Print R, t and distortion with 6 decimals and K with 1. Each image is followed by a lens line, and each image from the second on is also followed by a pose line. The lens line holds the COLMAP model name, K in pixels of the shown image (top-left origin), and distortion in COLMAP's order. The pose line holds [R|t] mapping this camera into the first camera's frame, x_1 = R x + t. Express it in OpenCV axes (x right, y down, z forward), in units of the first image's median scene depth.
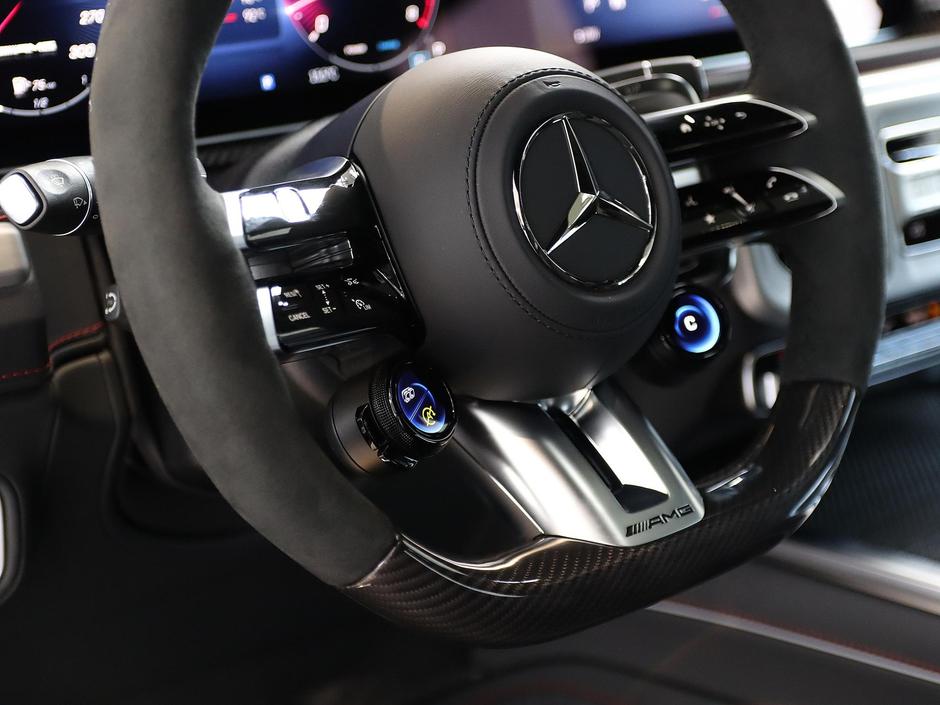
lens RADIAL K [[1892.0, 0, 470.0], [0, 1892.0, 352.5], [0, 0, 1]] dist [0.002303, 0.435452]
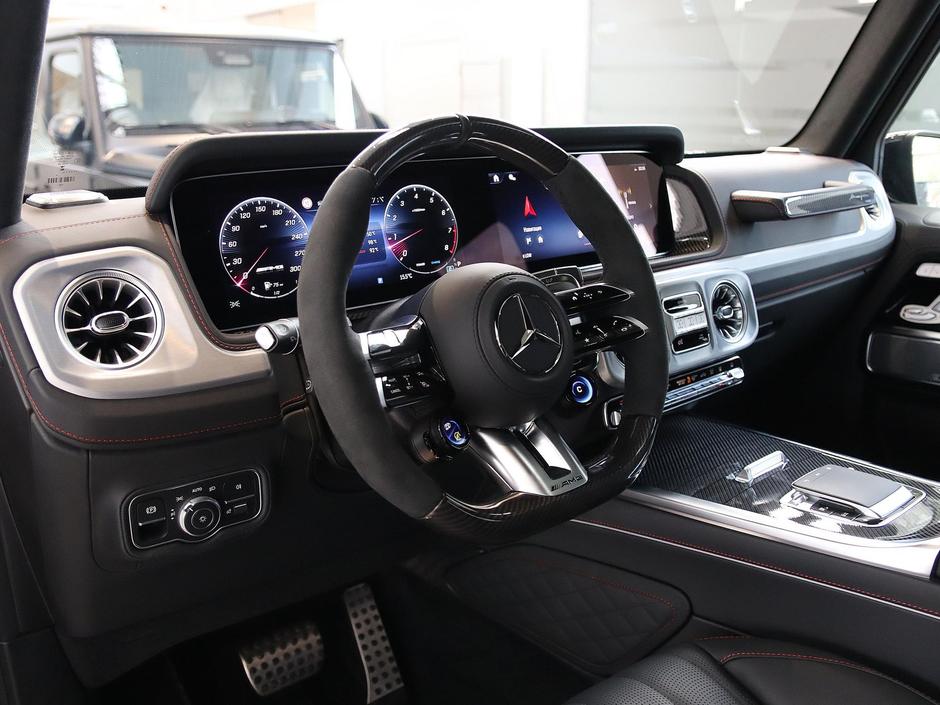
lens RADIAL K [[838.7, 0, 470.0], [0, 838.7, 352.5], [0, 0, 1]] dist [-0.116456, 0.003828]
pose [[0.999804, -0.019179, -0.005009, -0.001191], [0.018903, 0.998548, -0.050436, -0.011935], [0.005969, 0.050331, 0.998715, 0.055861]]
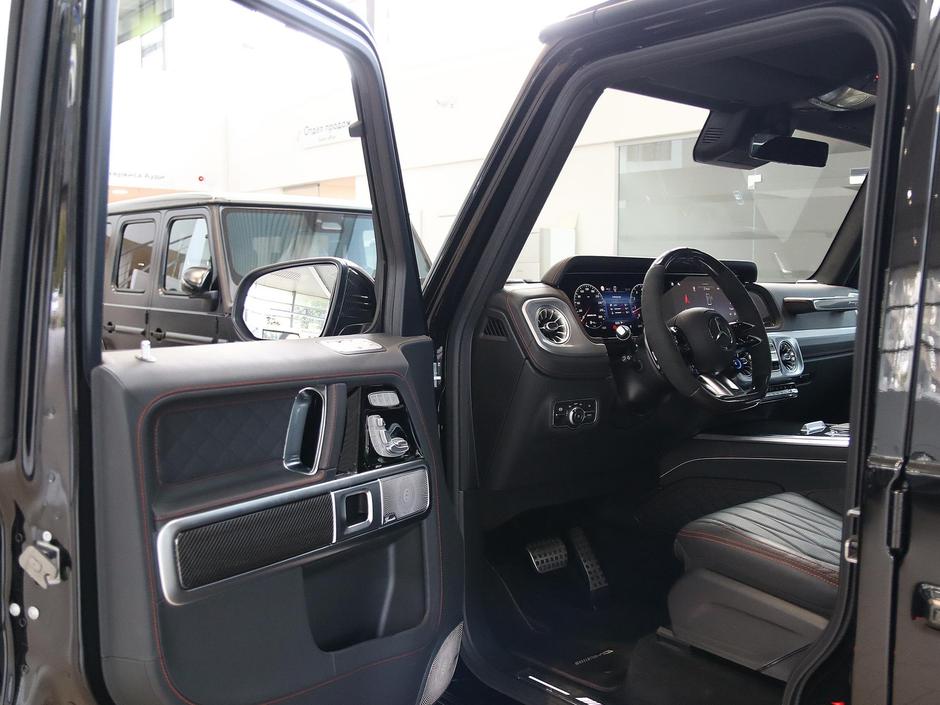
lens RADIAL K [[883.6, 0, 470.0], [0, 883.6, 352.5], [0, 0, 1]] dist [-0.083152, -0.004987]
pose [[0.999841, -0.014864, 0.009800, -0.629806], [0.016855, 0.967572, -0.252032, 0.547285], [-0.005735, 0.252157, 0.967669, -1.276188]]
